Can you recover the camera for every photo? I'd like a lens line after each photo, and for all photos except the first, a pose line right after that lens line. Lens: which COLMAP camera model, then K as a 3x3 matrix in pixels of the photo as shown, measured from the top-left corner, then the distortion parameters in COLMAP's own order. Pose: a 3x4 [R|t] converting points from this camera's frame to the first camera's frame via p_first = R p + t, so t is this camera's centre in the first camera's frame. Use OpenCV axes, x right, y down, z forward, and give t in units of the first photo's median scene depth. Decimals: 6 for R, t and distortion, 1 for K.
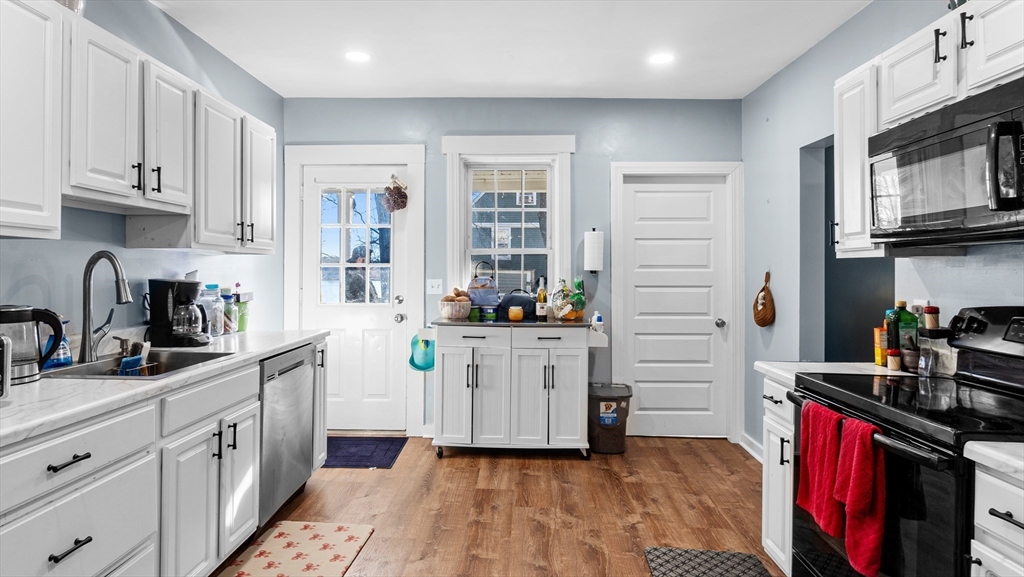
lens RADIAL K [[547.2, 0, 511.8], [0, 547.2, 278.8], [0, 0, 1]] dist [-0.003315, -0.000410]
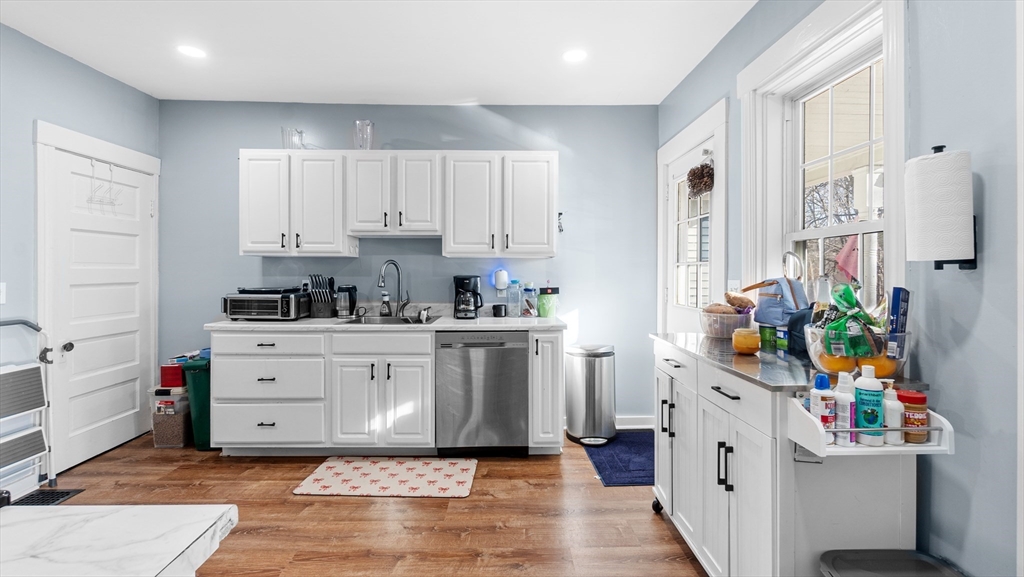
lens RADIAL K [[454.3, 0, 513.5], [0, 454.3, 280.3], [0, 0, 1]] dist [-0.002885, 0.000118]
pose [[0.030049, 0.010915, -0.999489, 0.639458], [-0.014211, 0.999844, 0.010492, -0.000936], [0.999447, 0.013888, 0.030199, 1.003257]]
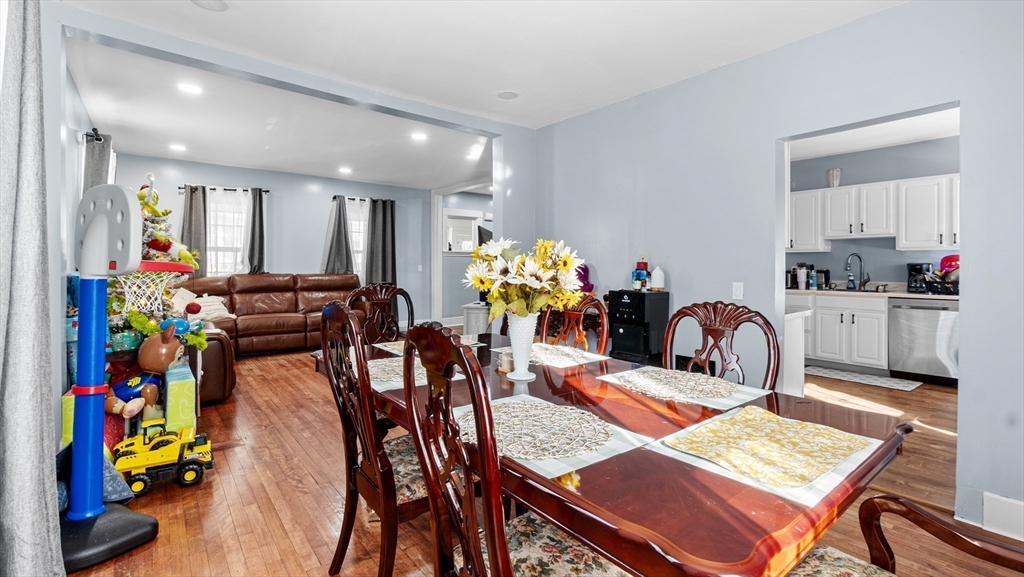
lens RADIAL K [[454.3, 0, 512.1], [0, 454.3, 266.8], [0, 0, 1]] dist [-0.002885, 0.000118]
pose [[-0.772386, -0.009745, -0.635079, 1.731487], [-0.017726, 0.999824, 0.006217, 0.032052], [0.634906, 0.016060, -0.772422, 1.267231]]
